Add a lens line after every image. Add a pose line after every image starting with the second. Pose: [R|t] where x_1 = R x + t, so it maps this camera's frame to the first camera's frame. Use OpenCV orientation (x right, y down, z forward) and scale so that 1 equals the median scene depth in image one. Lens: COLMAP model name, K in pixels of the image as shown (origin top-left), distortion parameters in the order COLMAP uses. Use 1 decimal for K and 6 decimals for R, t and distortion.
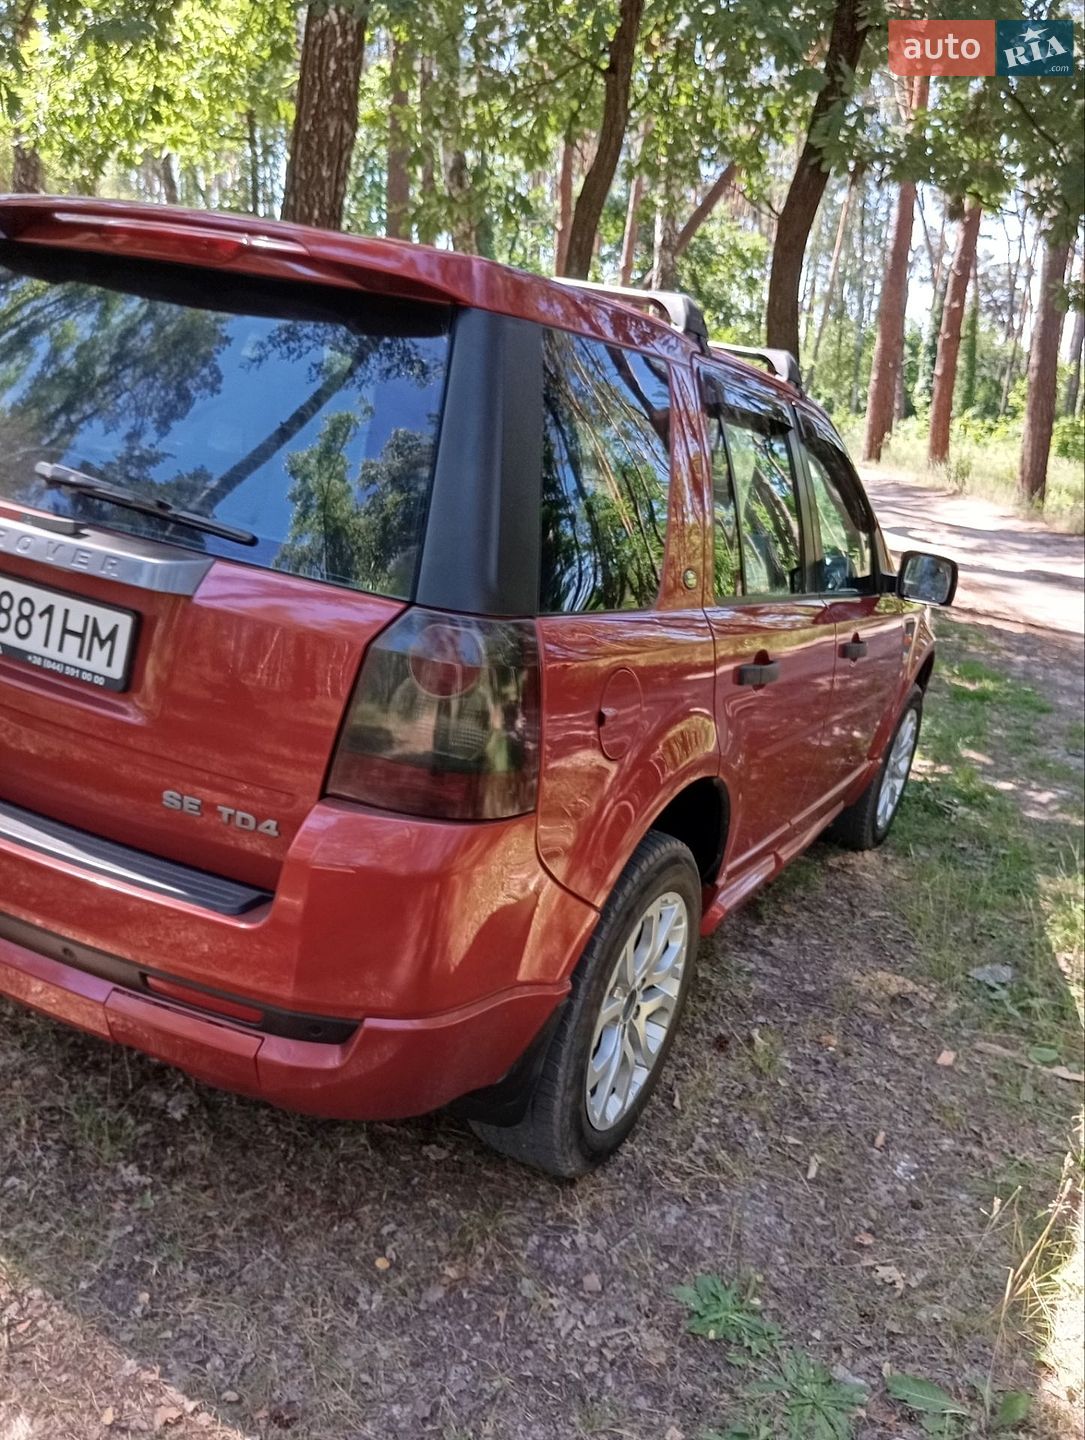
lens RADIAL K [[1264.3, 0, 538.4], [0, 1264.3, 705.6], [0, 0, 1]] dist [0.064452, -0.168225]
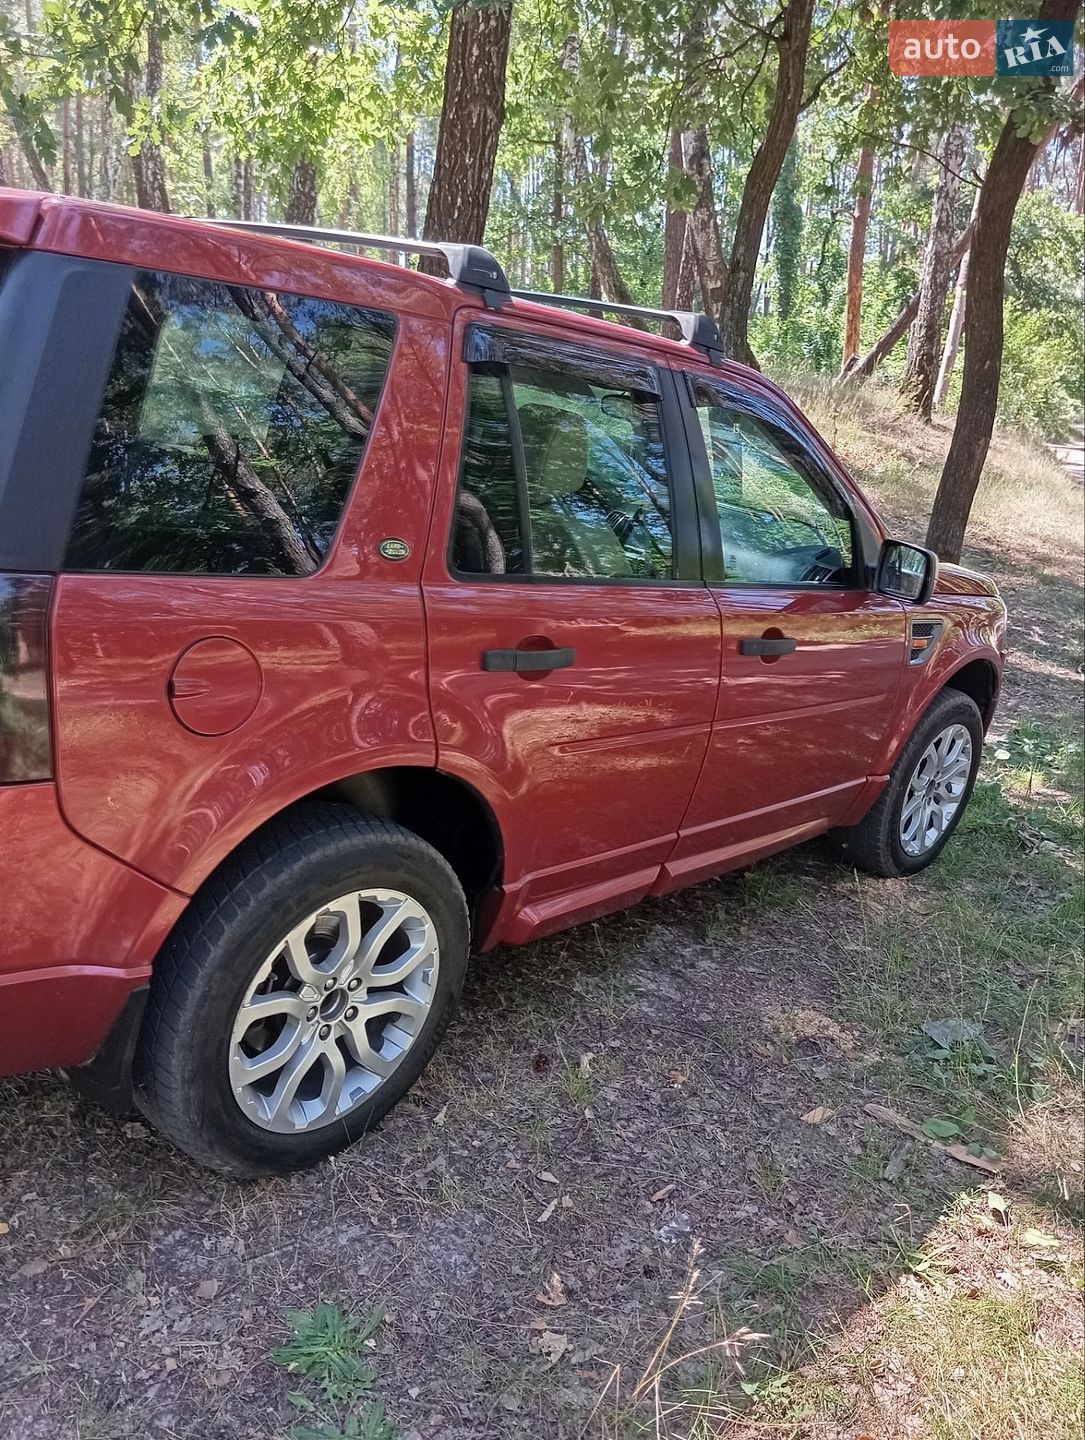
lens RADIAL K [[1253.7, 0, 576.5], [0, 1253.7, 705.4], [0, 0, 1]] dist [0.071139, -0.166542]
pose [[0.963348, 0.057614, -0.261994, 0.502692], [-0.057909, 0.998300, 0.006600, -0.000457], [0.261929, 0.008814, 0.965047, 0.157401]]
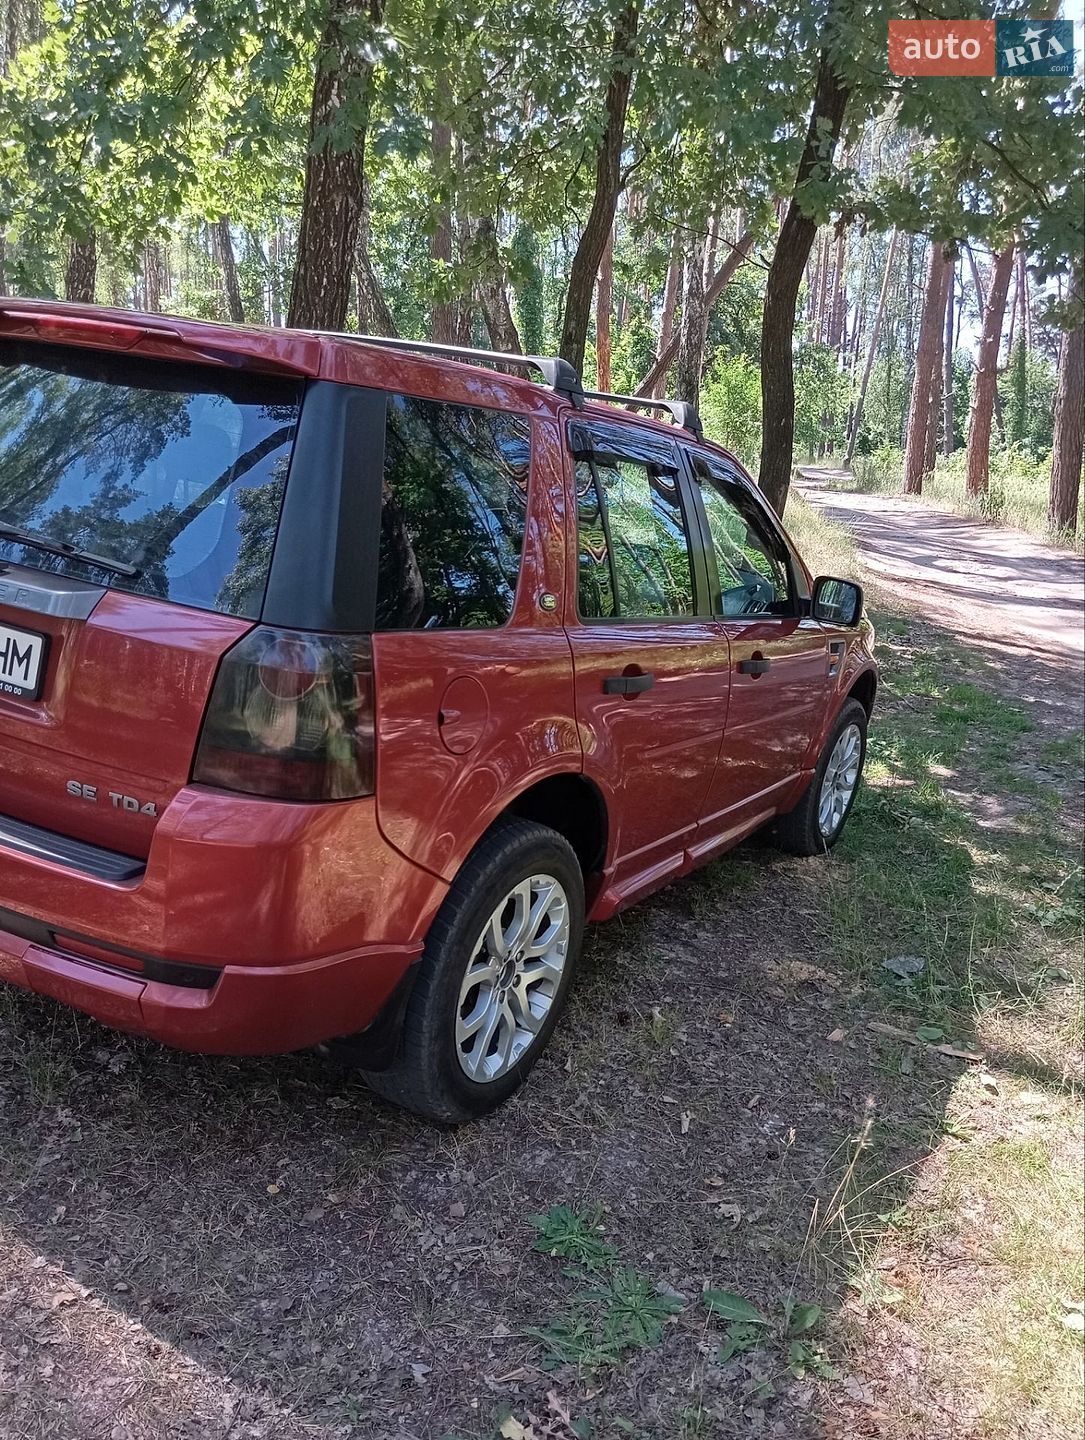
lens RADIAL K [[1257.7, 0, 558.8], [0, 1257.7, 702.3], [0, 0, 1]] dist [0.077657, -0.167942]
pose [[0.998447, -0.015796, -0.053430, 0.194014], [0.014010, 0.999336, -0.033644, 0.031822], [0.053925, 0.032843, 0.998005, -0.152324]]
